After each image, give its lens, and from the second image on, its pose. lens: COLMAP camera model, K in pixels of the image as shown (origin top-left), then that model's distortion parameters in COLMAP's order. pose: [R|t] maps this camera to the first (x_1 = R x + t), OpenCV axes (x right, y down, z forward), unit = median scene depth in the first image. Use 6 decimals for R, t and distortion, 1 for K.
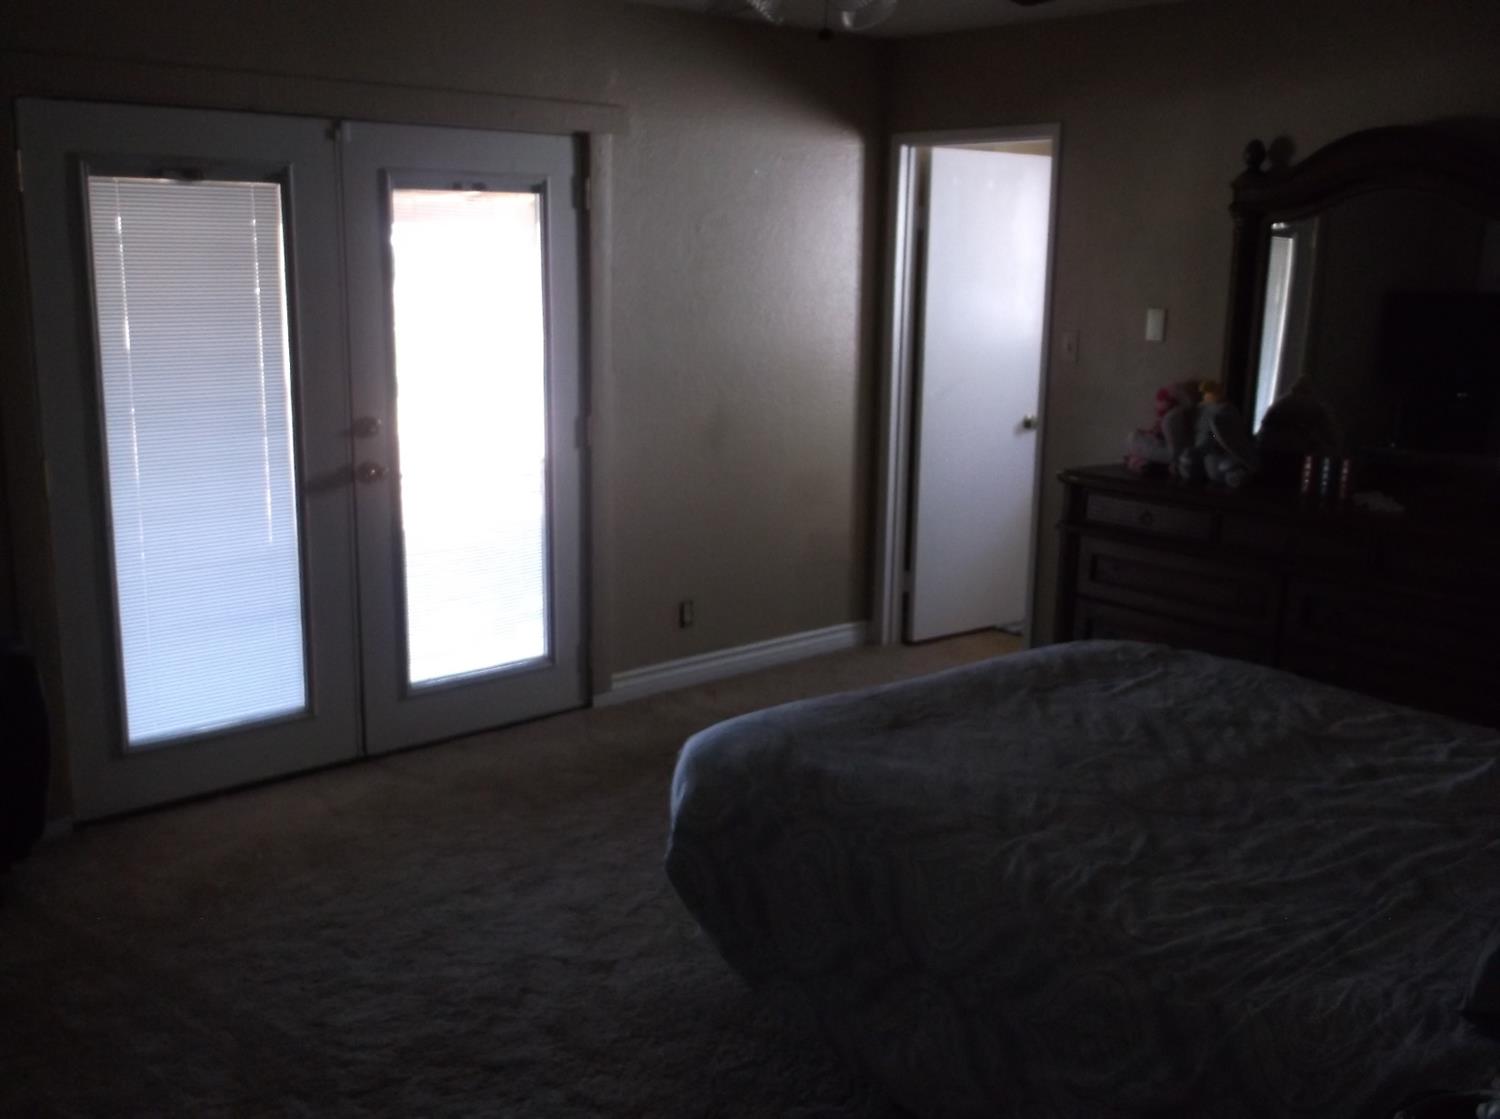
lens RADIAL K [[1459.3, 0, 724.4], [0, 1459.3, 563.4], [0, 0, 1]] dist [-0.004379, 0.026868]
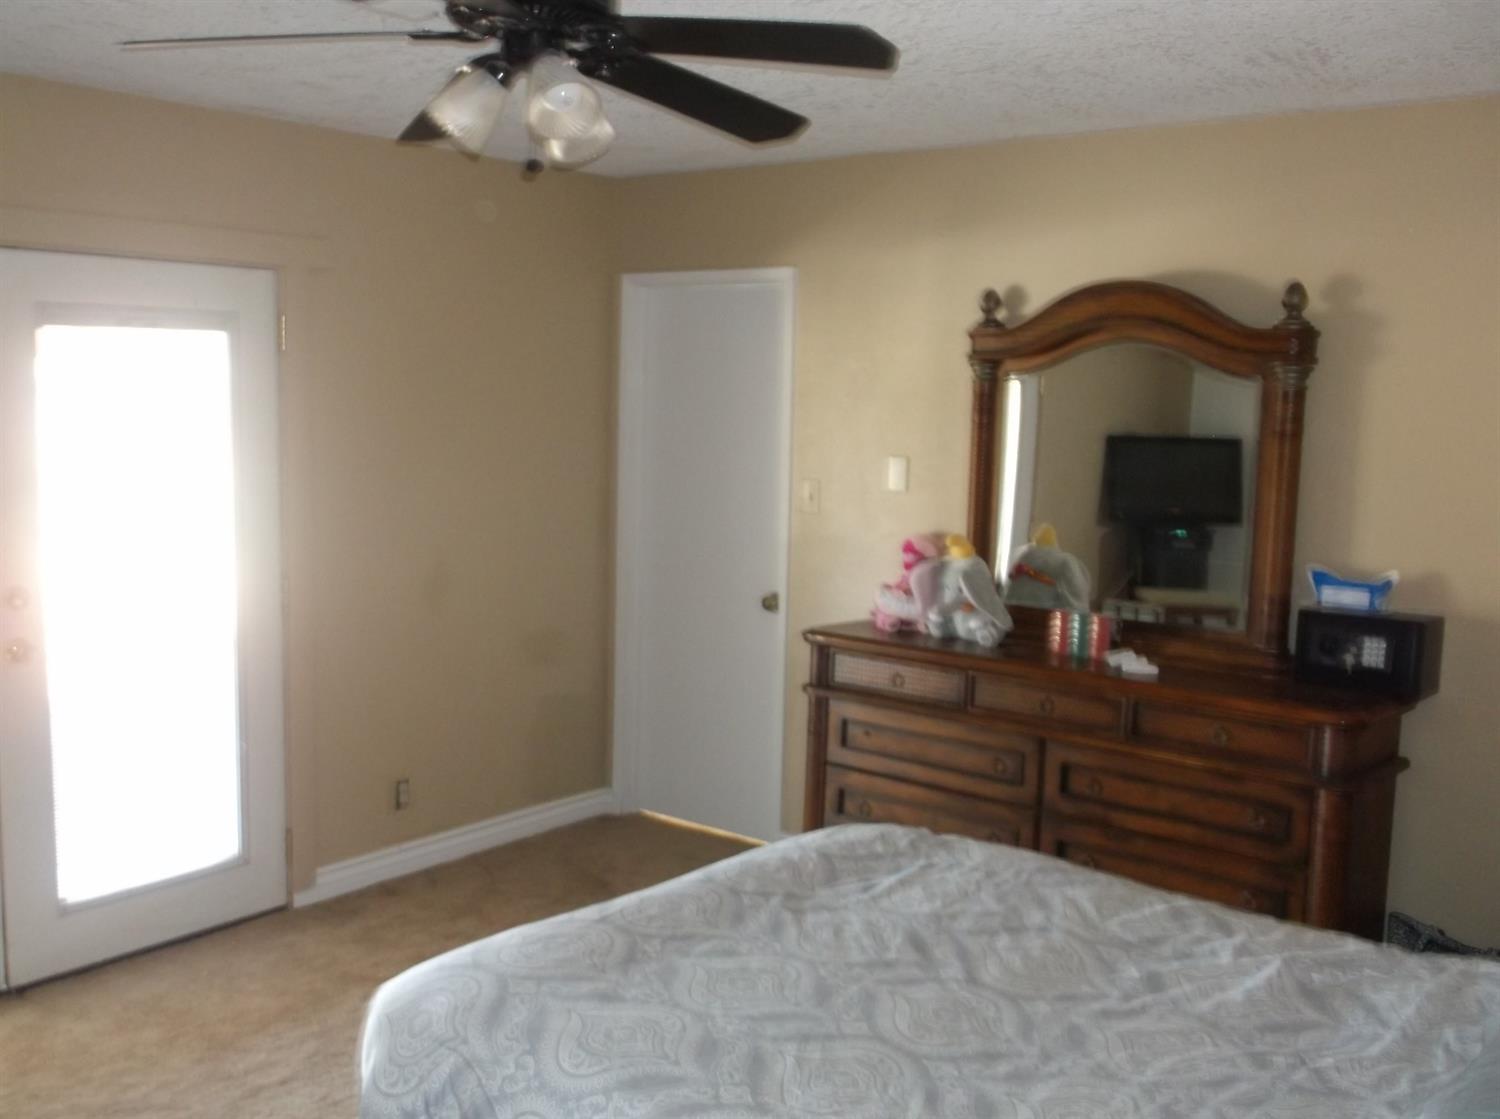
lens RADIAL K [[1459.3, 0, 724.4], [0, 1459.3, 563.4], [0, 0, 1]] dist [-0.004379, 0.026868]
pose [[0.984831, -0.012334, 0.173078, 0.020035], [0.027408, 0.996006, -0.084977, -0.032938], [-0.171338, 0.088432, 0.981235, 0.101040]]
